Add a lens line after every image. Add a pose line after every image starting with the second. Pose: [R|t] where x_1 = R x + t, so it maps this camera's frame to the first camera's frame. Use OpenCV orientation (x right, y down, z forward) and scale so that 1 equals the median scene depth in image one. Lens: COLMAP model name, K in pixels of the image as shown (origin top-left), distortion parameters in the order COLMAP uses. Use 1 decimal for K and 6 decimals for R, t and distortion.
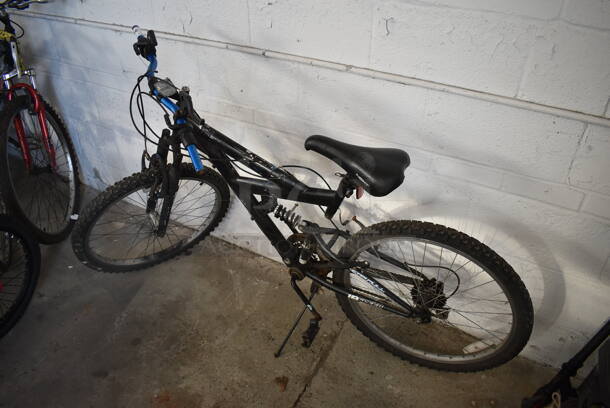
lens RADIAL K [[470.0, 0, 307.2], [0, 470.0, 202.4], [0, 0, 1]] dist [-0.103314, 0.019544]
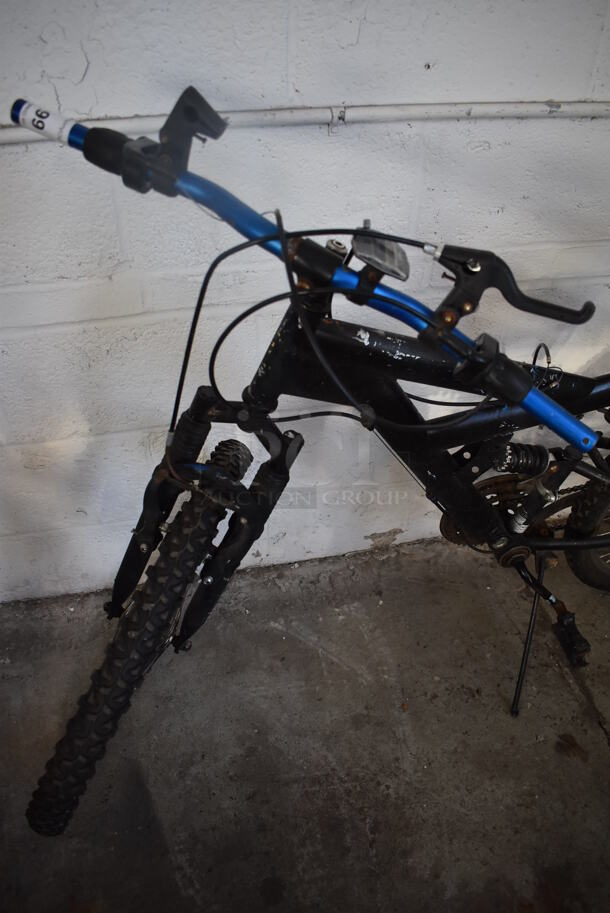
lens RADIAL K [[703.5, 0, 301.2], [0, 703.5, 456.0], [0, 0, 1]] dist [-0.103314, 0.019544]
pose [[0.766369, -0.436979, 0.470880, -0.502008], [0.365032, 0.899385, 0.240536, -0.205277], [-0.528612, -0.012453, 0.848772, 0.500455]]
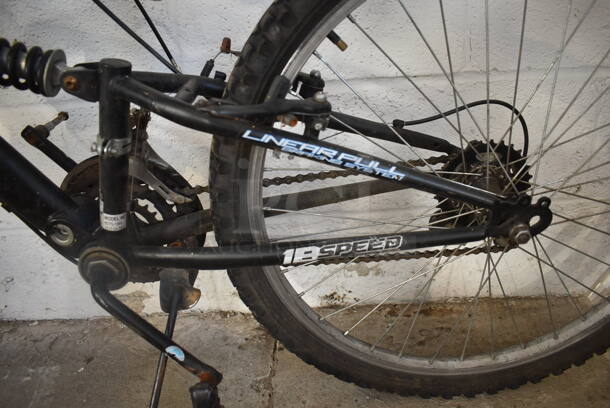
lens RADIAL K [[470.0, 0, 304.9], [0, 470.0, 203.6], [0, 0, 1]] dist [-0.103314, 0.019544]
pose [[0.882119, -0.257342, 0.394514, -0.014686], [0.333390, 0.932783, -0.136992, 0.202026], [-0.332742, 0.252370, 0.908621, 0.660299]]
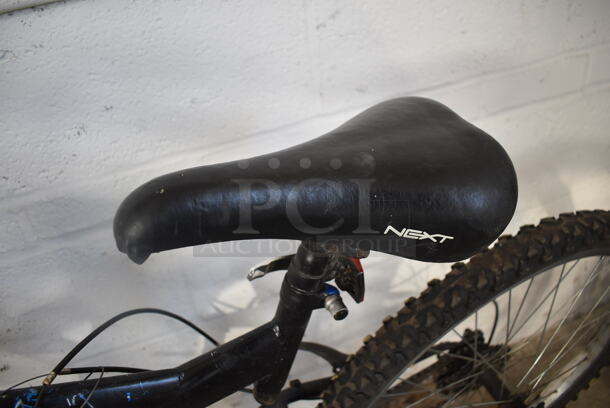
lens RADIAL K [[470.0, 0, 304.3], [0, 470.0, 205.6], [0, 0, 1]] dist [-0.103314, 0.019544]
pose [[0.652431, -0.490351, 0.577832, -0.053823], [0.530455, 0.840025, 0.113912, -0.094226], [-0.541250, 0.232194, 0.808167, 0.618238]]
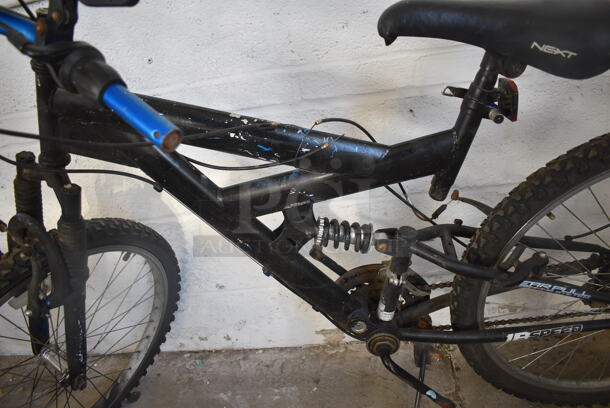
lens RADIAL K [[470.0, 0, 305.1], [0, 470.0, 204.3], [0, 0, 1]] dist [-0.103314, 0.019544]
pose [[0.903870, -0.329794, 0.272497, -0.187416], [0.366474, 0.925517, -0.095470, 0.029664], [-0.220715, 0.186156, 0.957408, 0.515408]]
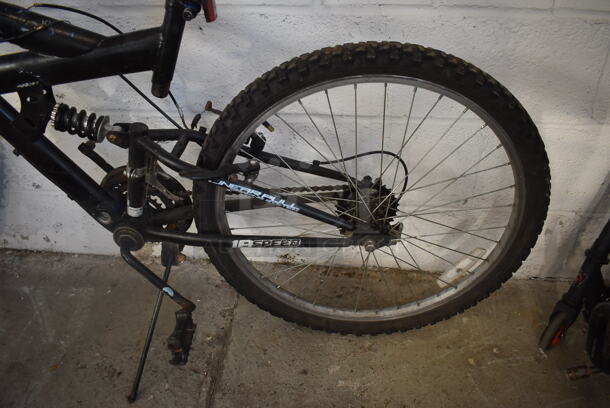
lens RADIAL K [[470.0, 0, 303.7], [0, 470.0, 203.9], [0, 0, 1]] dist [-0.103314, 0.019544]
pose [[0.917230, -0.230436, 0.324943, -0.002167], [0.245993, 0.969246, -0.007026, 0.168594], [-0.313331, 0.086378, 0.945708, 0.433222]]
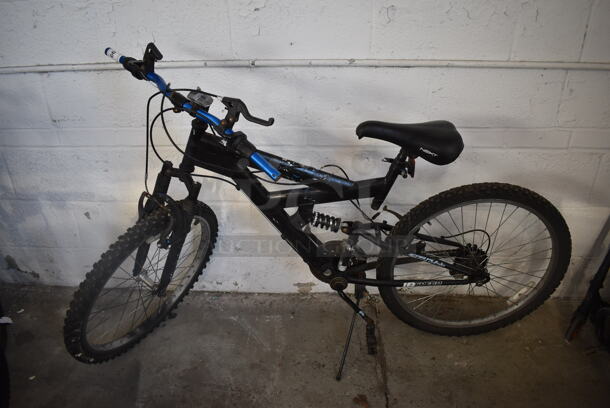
lens RADIAL K [[470.0, 0, 304.0], [0, 470.0, 203.8], [0, 0, 1]] dist [-0.103314, 0.019544]
pose [[0.903246, -0.231361, 0.361413, -0.391720], [0.270086, 0.960976, -0.059825, 0.036079], [-0.333468, 0.151650, 0.930485, 0.127100]]
